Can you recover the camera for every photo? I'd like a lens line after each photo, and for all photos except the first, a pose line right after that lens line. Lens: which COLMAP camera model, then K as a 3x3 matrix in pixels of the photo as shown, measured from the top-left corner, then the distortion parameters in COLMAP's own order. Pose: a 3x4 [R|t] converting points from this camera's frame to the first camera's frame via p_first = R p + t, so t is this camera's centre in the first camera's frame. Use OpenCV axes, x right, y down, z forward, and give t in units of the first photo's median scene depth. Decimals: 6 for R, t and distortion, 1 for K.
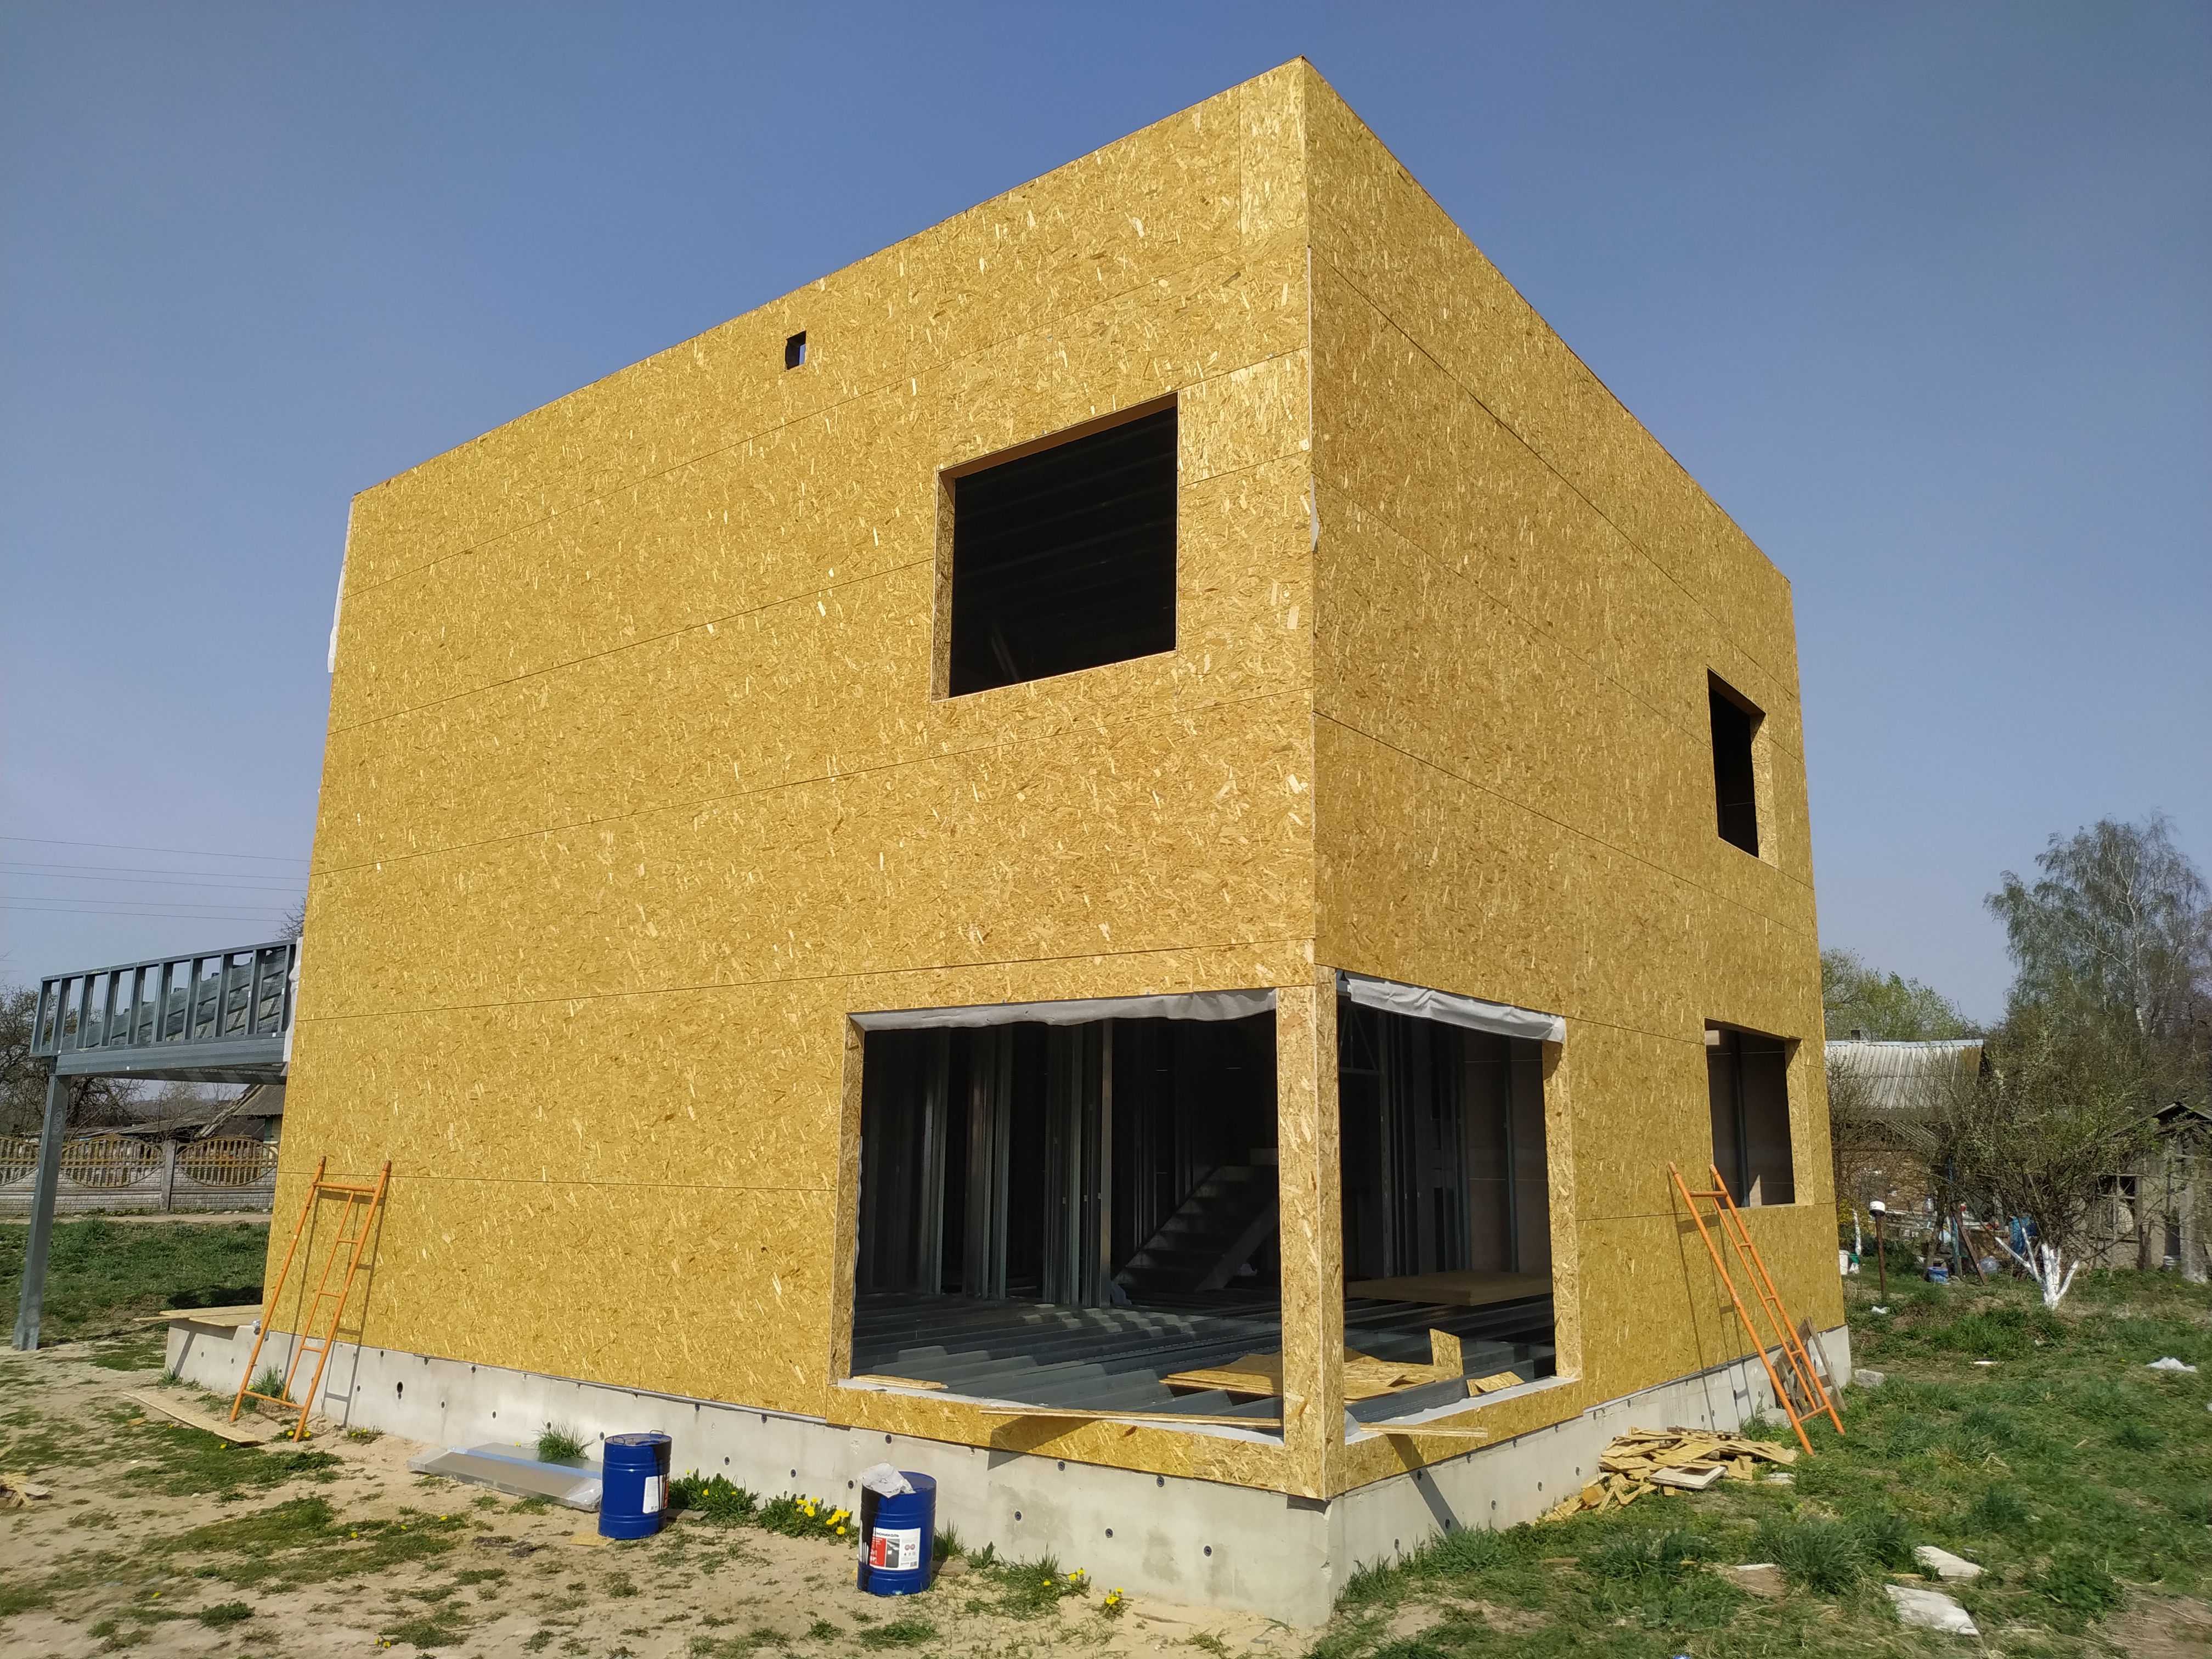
lens RADIAL K [[1584.1, 0, 1098.2], [0, 1584.1, 832.6], [0, 0, 1]] dist [0.006831, -0.004097]
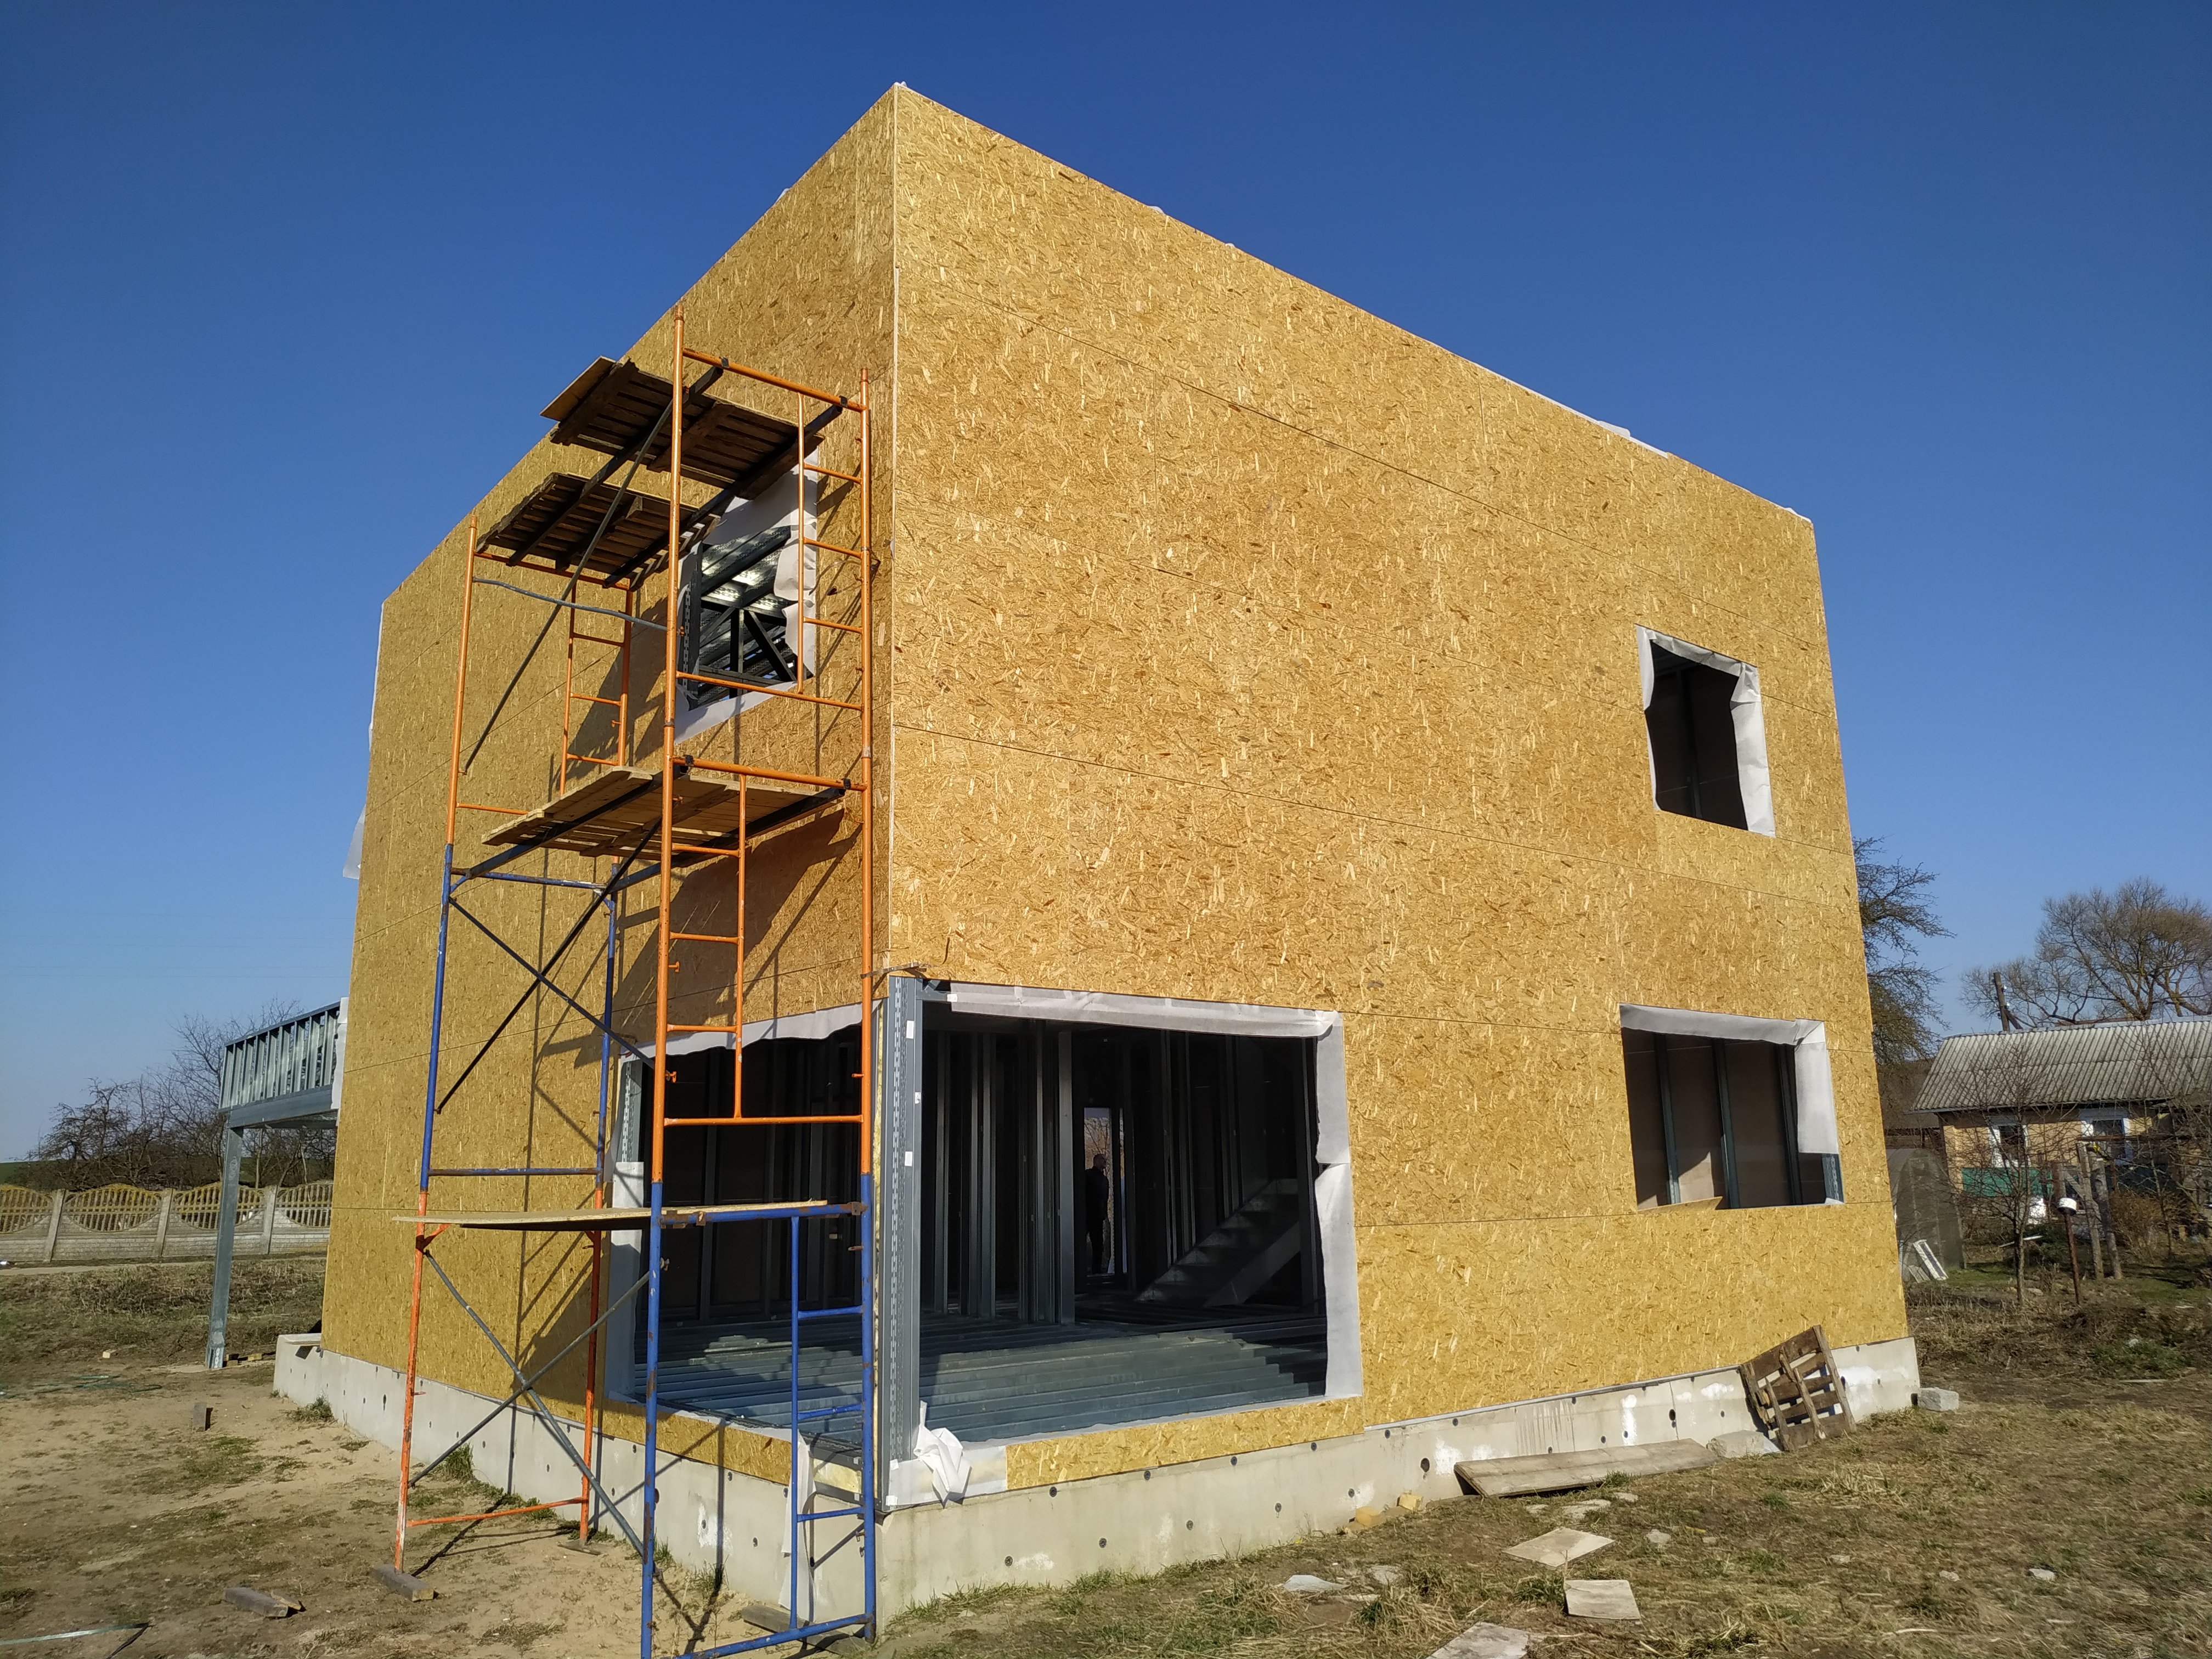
lens RADIAL K [[1569.4, 0, 1107.5], [0, 1569.4, 817.8], [0, 0, 1]] dist [0.017016, -0.000510]
pose [[0.973094, -0.079652, -0.216201, 0.377212], [0.074647, 0.996721, -0.031233, 0.018500], [0.217979, 0.014254, 0.975849, 0.043209]]
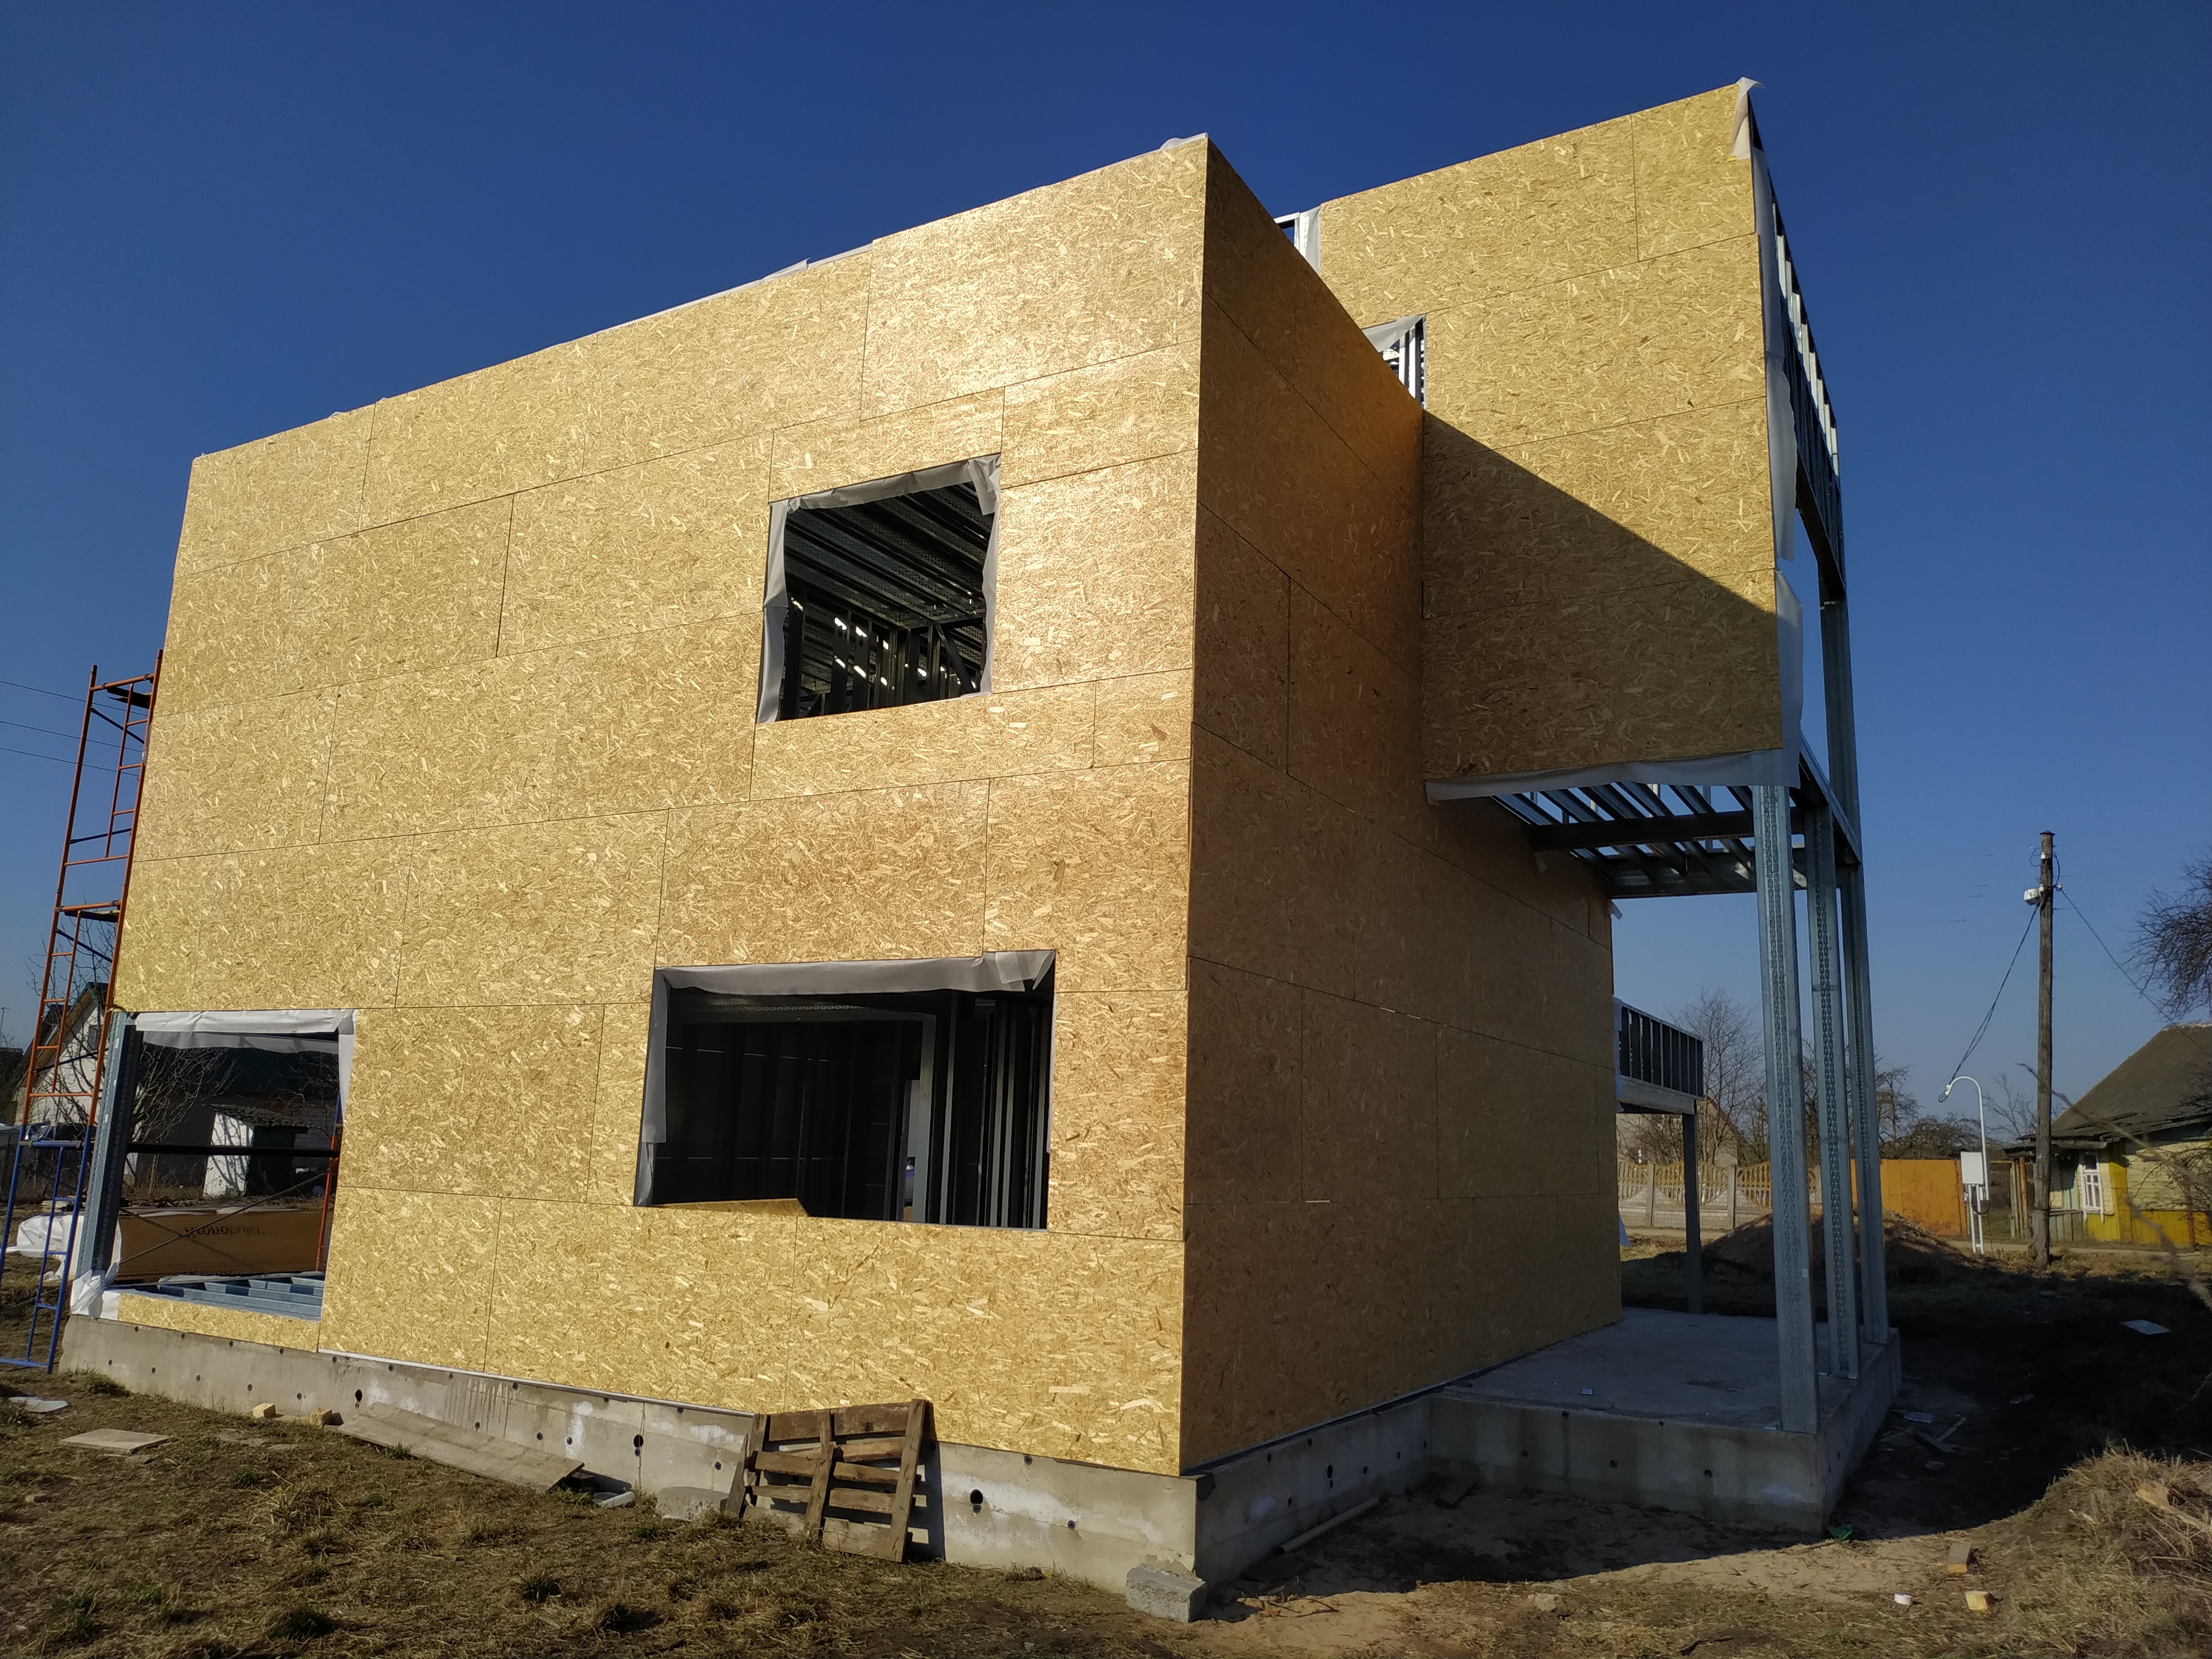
lens RADIAL K [[1584.1, 0, 1098.2], [0, 1584.1, 832.6], [0, 0, 1]] dist [0.006831, -0.004097]
pose [[0.134975, -0.193543, -0.971763, 1.524681], [0.166510, 0.971221, -0.170308, 0.278693], [0.976758, -0.138821, 0.163318, 1.364978]]
